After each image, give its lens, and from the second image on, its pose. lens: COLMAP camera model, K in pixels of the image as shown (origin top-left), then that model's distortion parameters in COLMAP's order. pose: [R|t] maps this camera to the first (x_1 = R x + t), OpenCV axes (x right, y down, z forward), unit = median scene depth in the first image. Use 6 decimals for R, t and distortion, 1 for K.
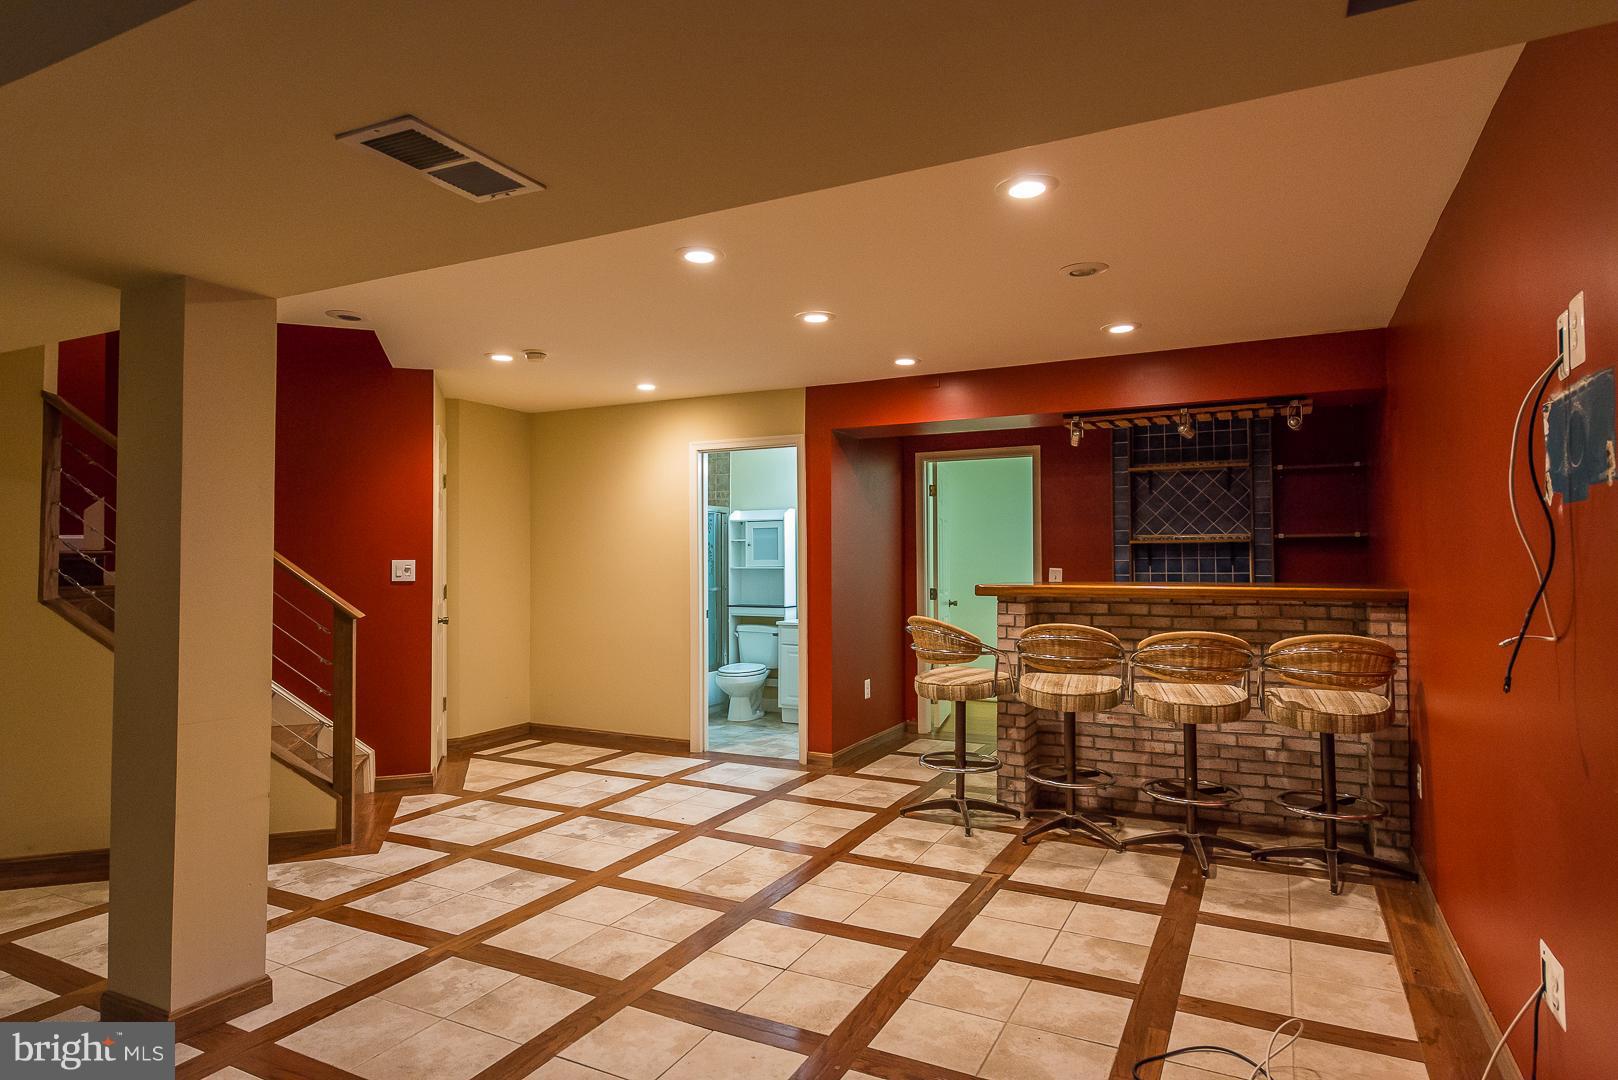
lens RADIAL K [[944.8, 0, 804.3], [0, 944.8, 539.7], [0, 0, 1]] dist [0.007418, 0.000604]
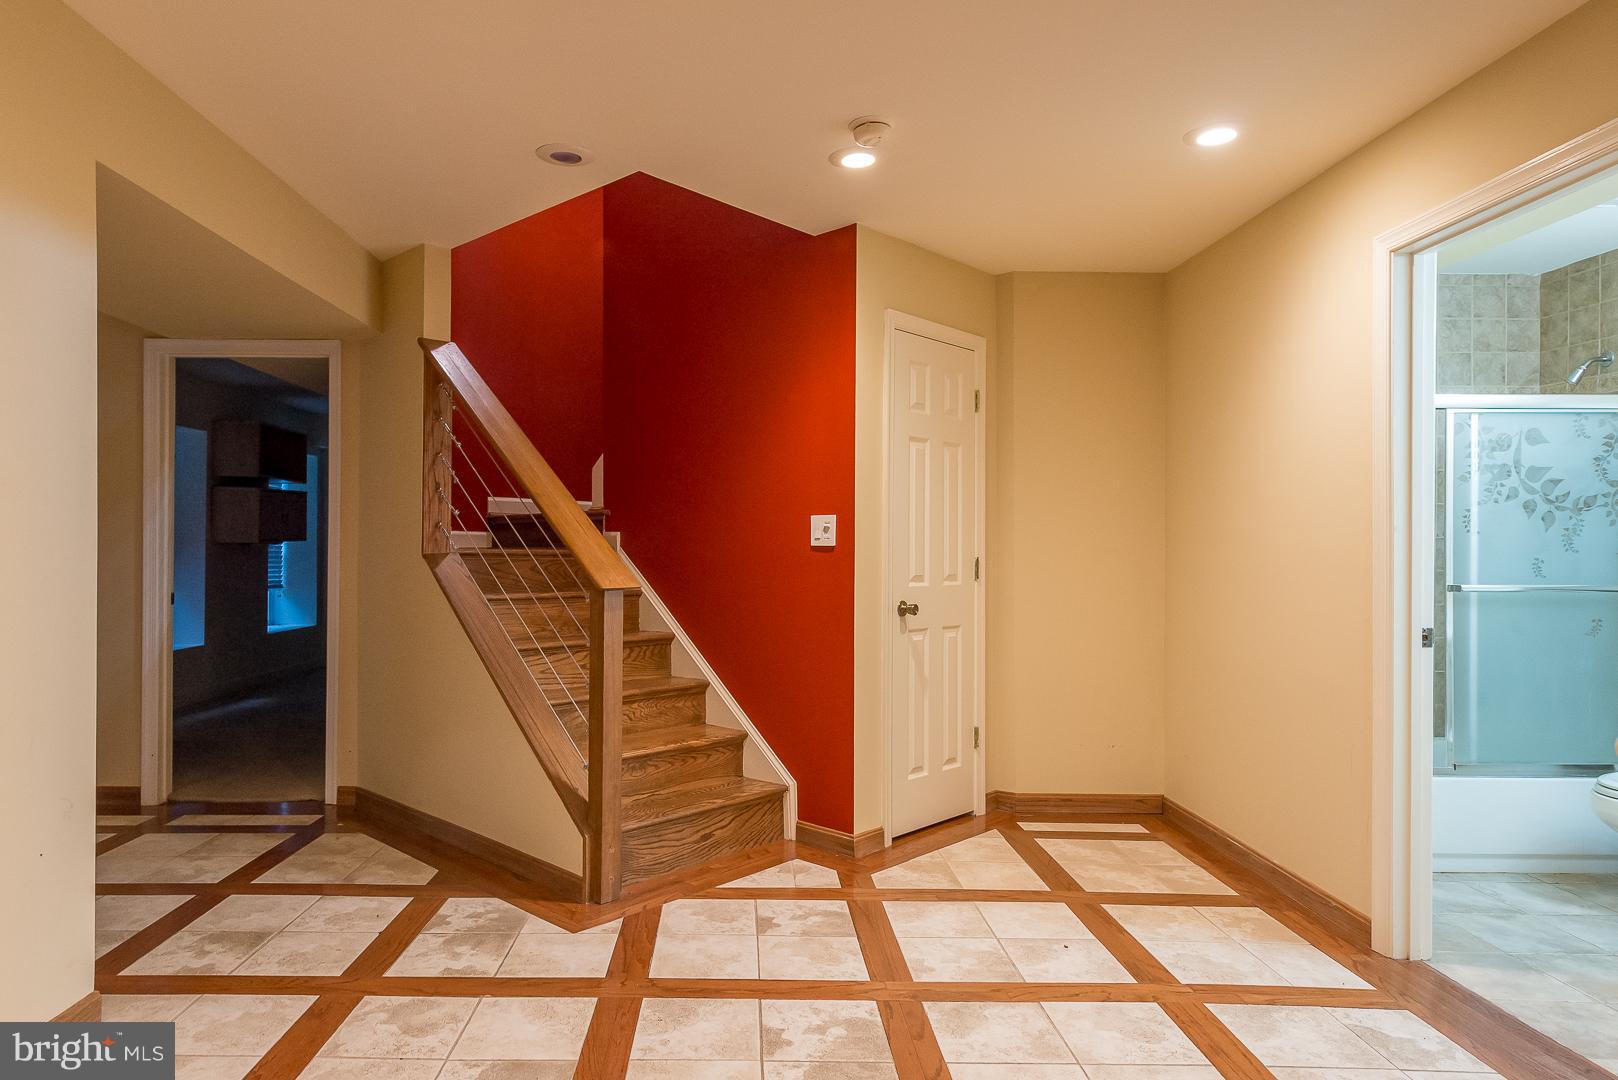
lens RADIAL K [[944.8, 0, 809.0], [0, 944.8, 547.0], [0, 0, 1]] dist [0.007418, 0.000604]
pose [[0.443589, -0.006830, -0.896204, 0.207614], [0.007673, 0.999963, -0.003823, 0.052094], [0.896197, -0.005181, 0.443625, 0.757824]]
